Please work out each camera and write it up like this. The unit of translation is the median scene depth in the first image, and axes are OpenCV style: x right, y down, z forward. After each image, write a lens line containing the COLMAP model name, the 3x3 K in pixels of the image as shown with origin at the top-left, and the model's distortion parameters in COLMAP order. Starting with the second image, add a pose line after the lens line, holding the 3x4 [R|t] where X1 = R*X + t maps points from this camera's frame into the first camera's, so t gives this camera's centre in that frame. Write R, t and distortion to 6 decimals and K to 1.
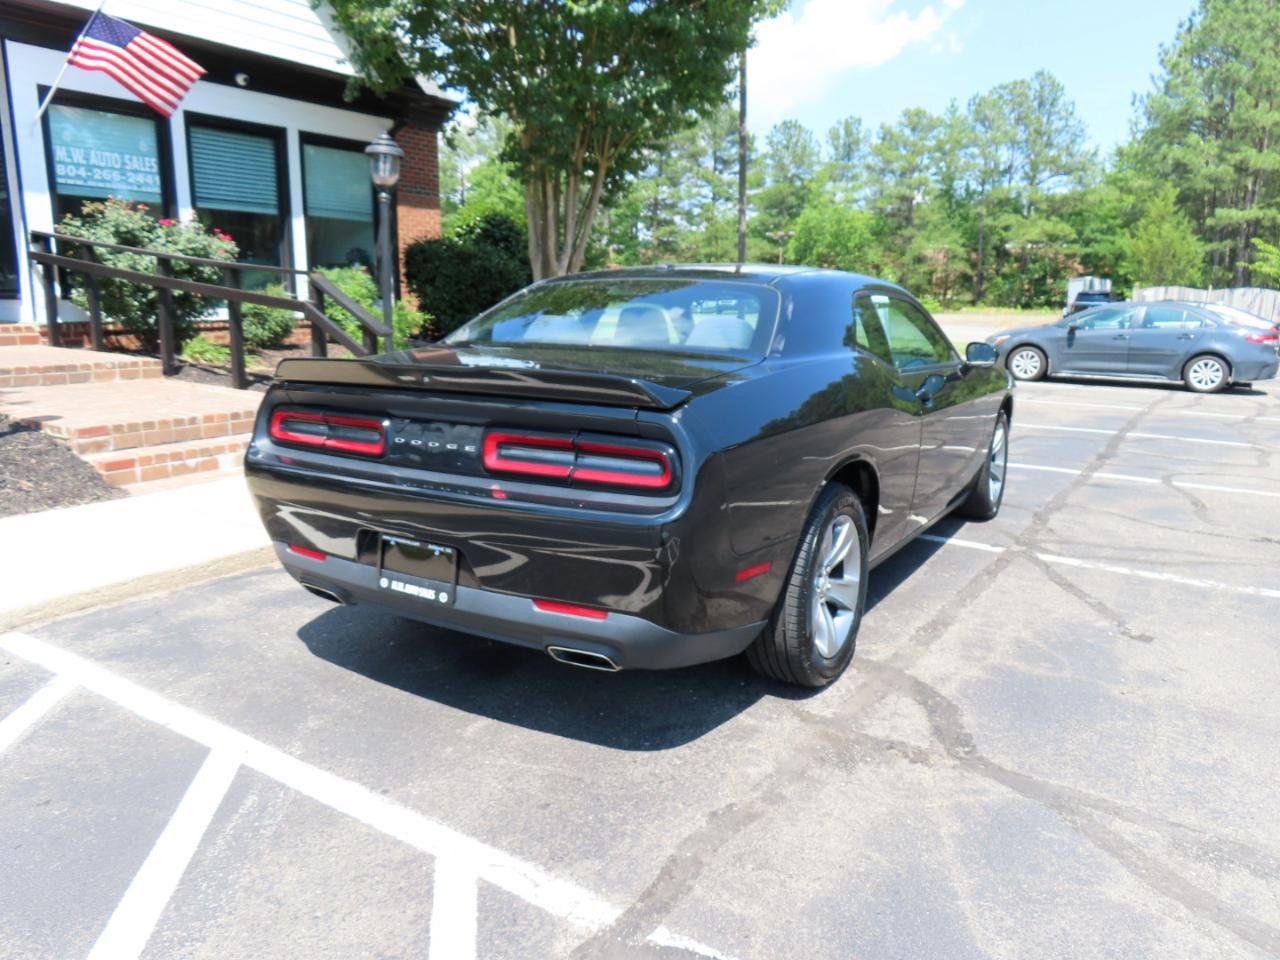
lens RADIAL K [[918.5, 0, 643.0], [0, 918.5, 482.5], [0, 0, 1]] dist [-0.008124, 0.001469]
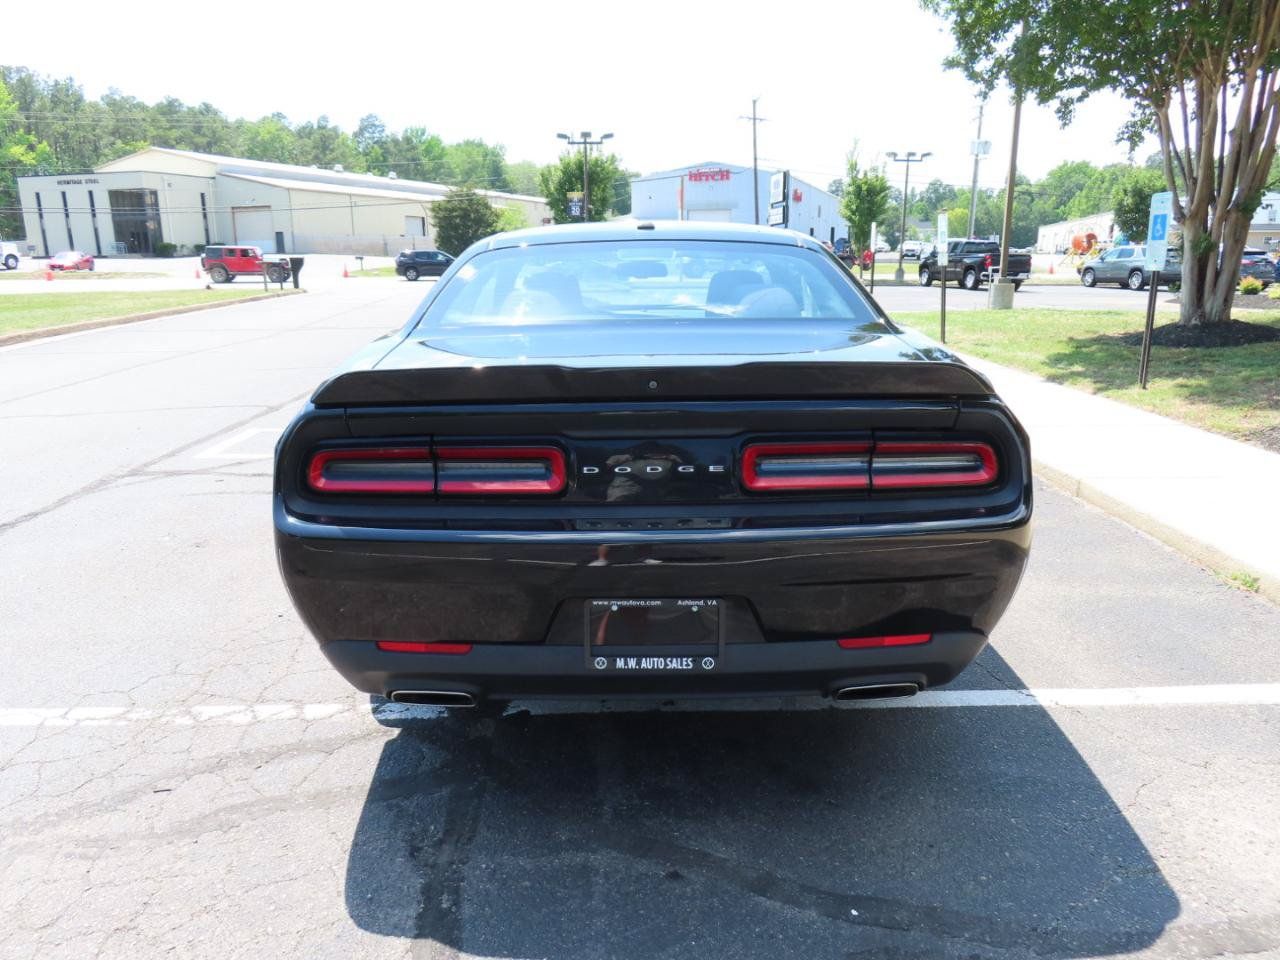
lens RADIAL K [[918.9, 0, 645.2], [0, 918.9, 481.9], [0, 0, 1]] dist [-0.017540, 0.013518]
pose [[-0.823561, 0.128575, -0.552464, 0.412408], [-0.119593, 0.912718, 0.390695, -0.189744], [0.554477, 0.387832, -0.736302, 0.943327]]
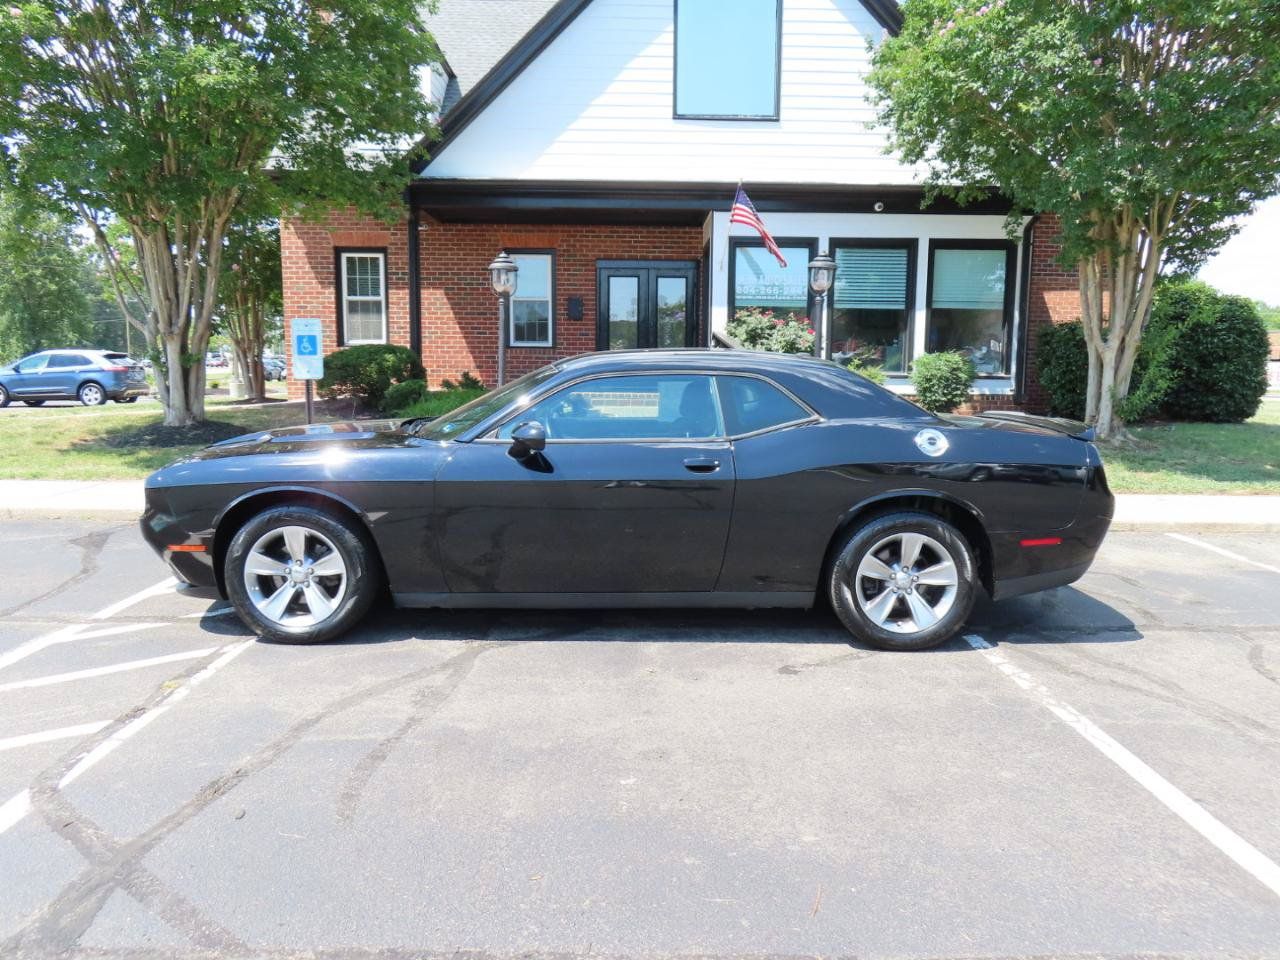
lens RADIAL K [[918.5, 0, 643.0], [0, 918.5, 482.5], [0, 0, 1]] dist [-0.008124, 0.001469]
pose [[0.566784, 0.097835, -0.818037, 0.670533], [-0.168446, 0.985710, 0.001179, -0.015067], [0.806463, 0.137127, 0.575165, 0.087028]]
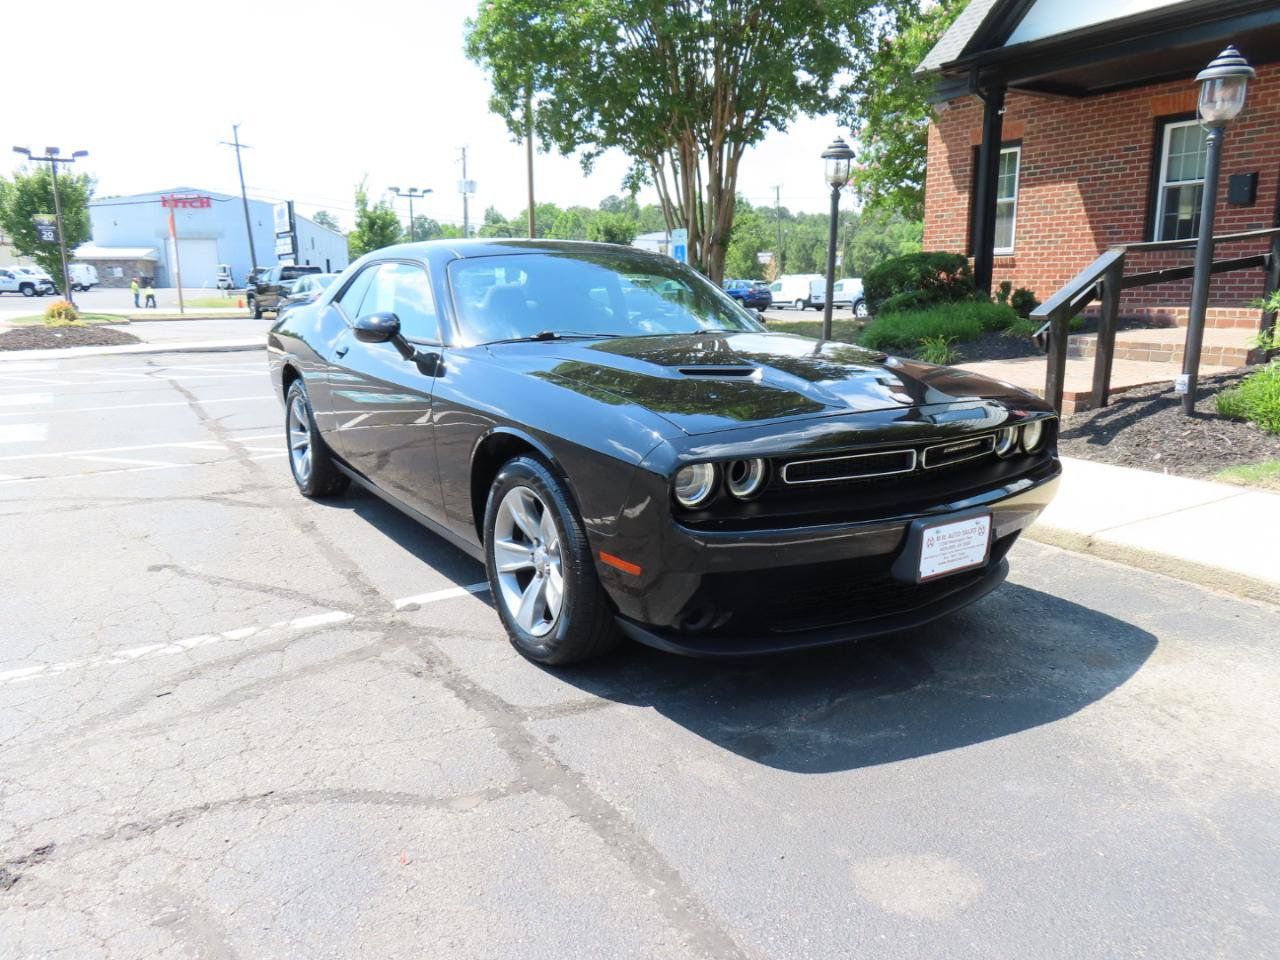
lens RADIAL K [[918.1, 0, 642.7], [0, 918.1, 482.5], [0, 0, 1]] dist [-0.010459, 0.007556]
pose [[-0.426823, 0.180629, -0.886113, 0.627997], [-0.182420, 0.942511, 0.279993, -0.172596], [0.885746, 0.281152, -0.369335, 0.949045]]
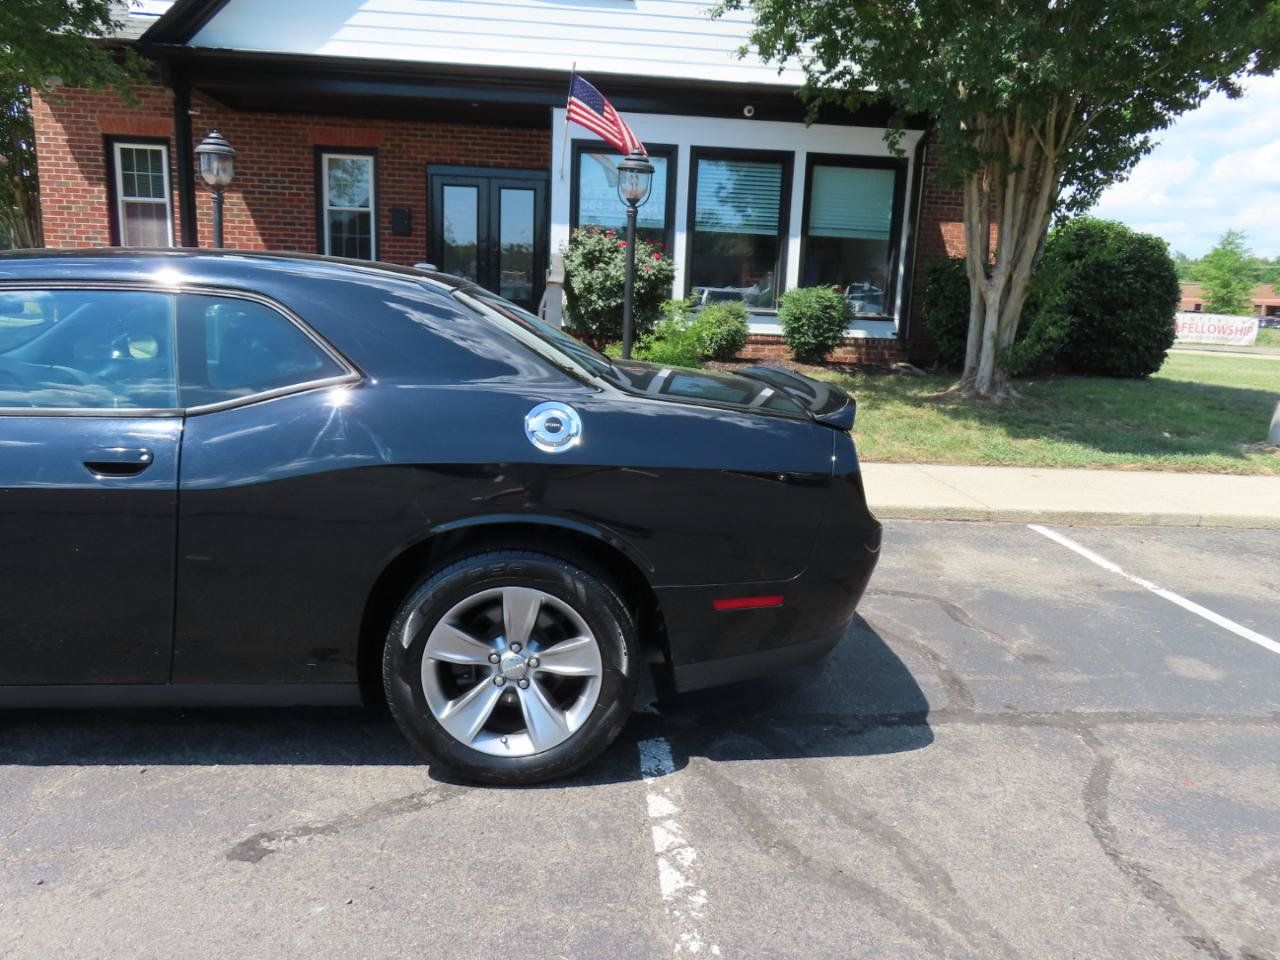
lens RADIAL K [[919.0, 0, 644.2], [0, 919.0, 483.5], [0, 0, 1]] dist [-0.014032, 0.012281]
pose [[0.622514, 0.167349, -0.764507, 0.563731], [-0.190665, 0.979866, 0.059238, -0.077211], [0.759028, 0.108889, 0.641888, 0.390100]]
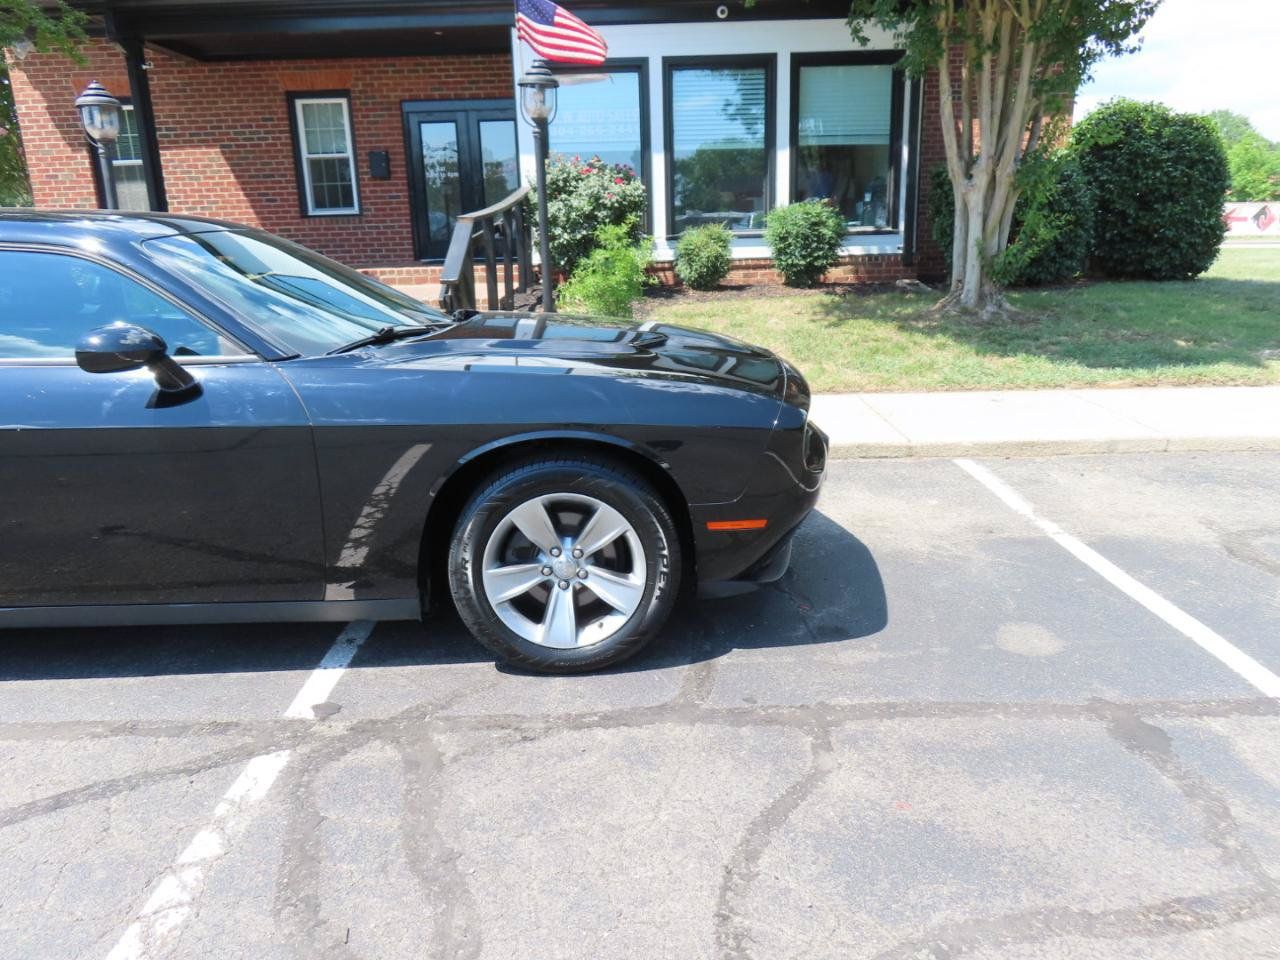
lens RADIAL K [[918.1, 0, 642.7], [0, 918.1, 482.5], [0, 0, 1]] dist [-0.010459, 0.007556]
pose [[0.549789, 0.195086, -0.812203, 0.609231], [-0.135983, 0.980277, 0.143408, -0.109917], [0.824161, 0.031601, 0.565474, 0.575824]]
